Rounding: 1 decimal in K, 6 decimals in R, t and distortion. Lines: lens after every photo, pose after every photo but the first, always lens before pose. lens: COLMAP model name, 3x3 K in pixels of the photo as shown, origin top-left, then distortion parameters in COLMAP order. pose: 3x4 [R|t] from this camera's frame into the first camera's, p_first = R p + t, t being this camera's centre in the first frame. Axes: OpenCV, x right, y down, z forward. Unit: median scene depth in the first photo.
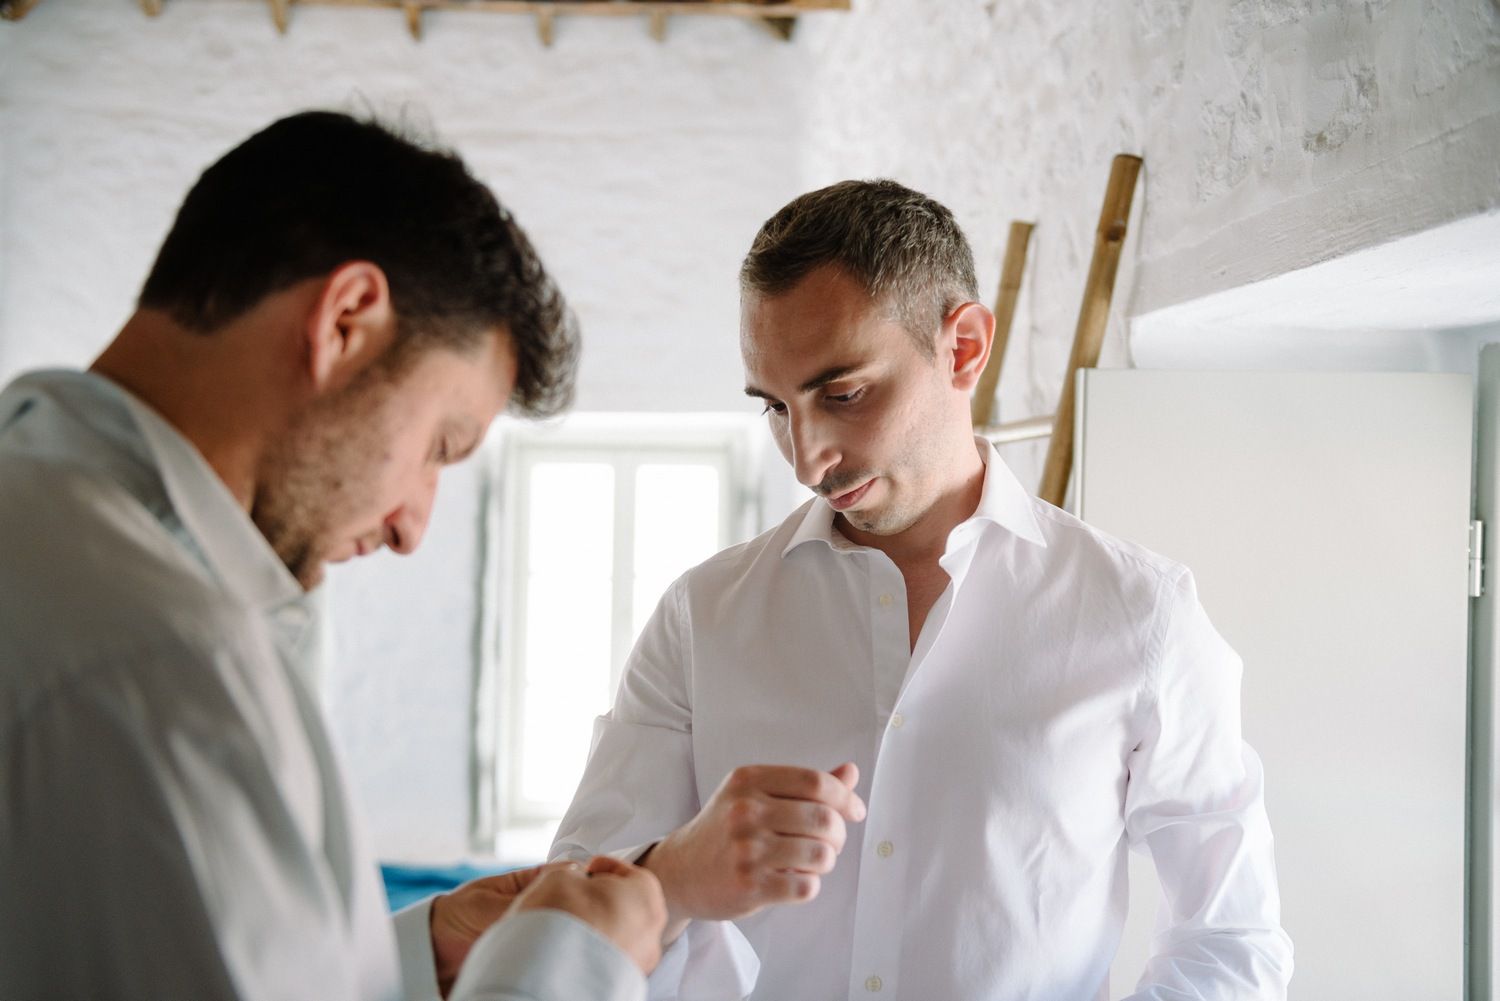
lens RADIAL K [[1806.6, 0, 747.3], [0, 1806.6, 500.2], [0, 0, 1]] dist [0.157290, 0.000000]
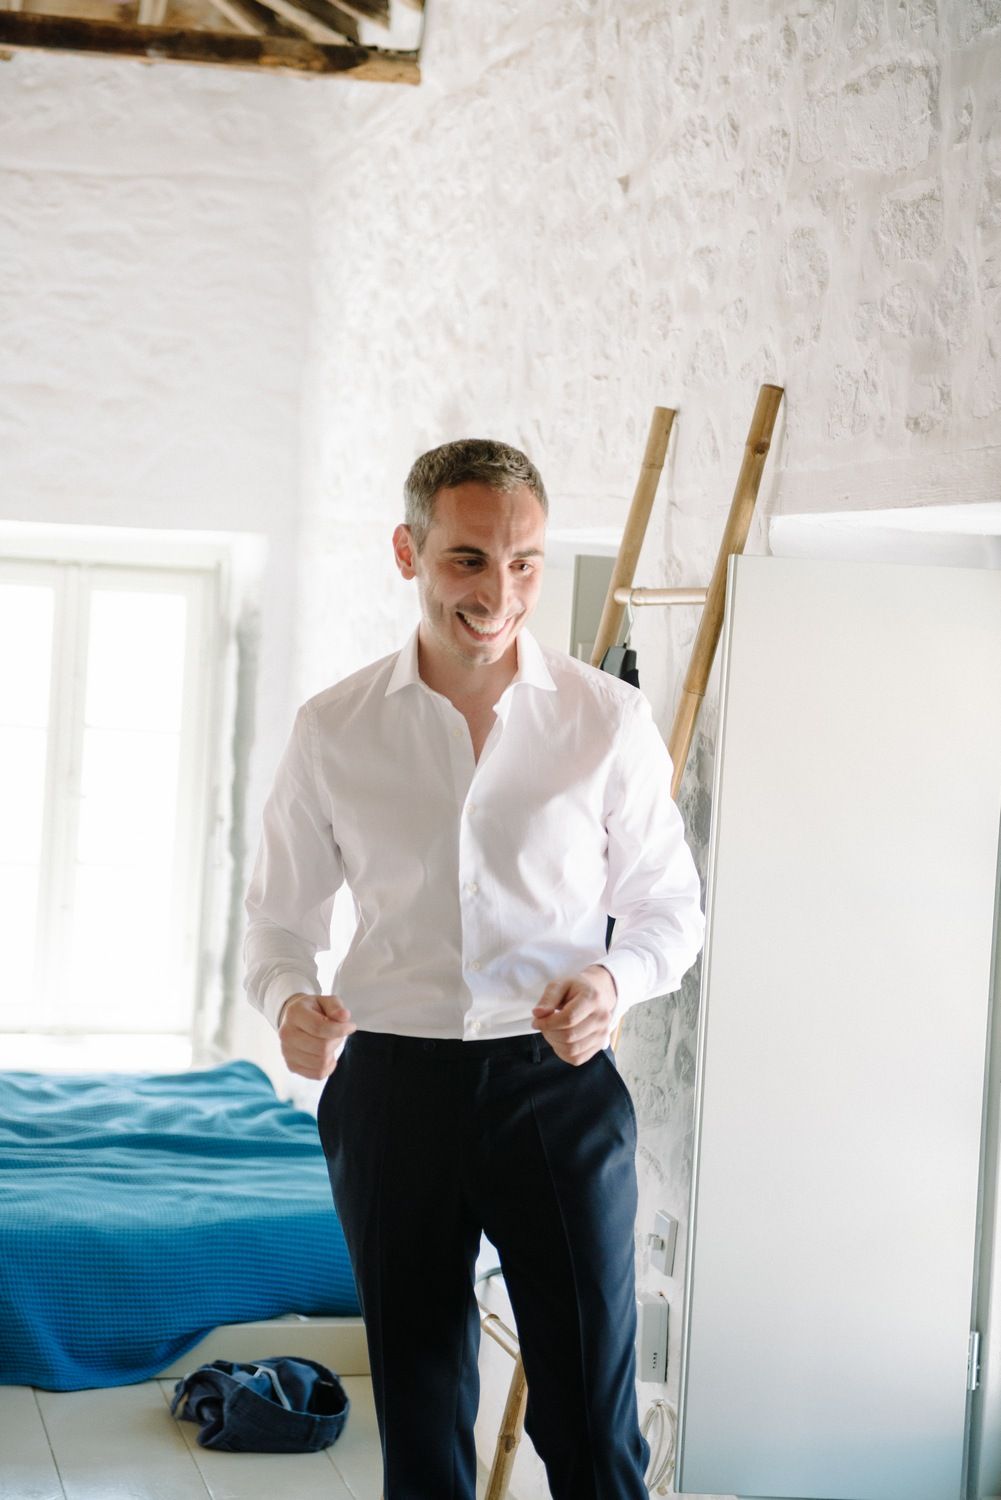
lens RADIAL K [[2802.7, 0, 505.2], [0, 2802.7, 754.1], [0, 0, 1]] dist [0.162938, 0.000000]
pose [[0.985783, 0.034348, 0.164474, -0.285603], [-0.041113, 0.998435, 0.037904, -0.000769], [-0.162915, -0.044127, 0.985653, -0.898687]]
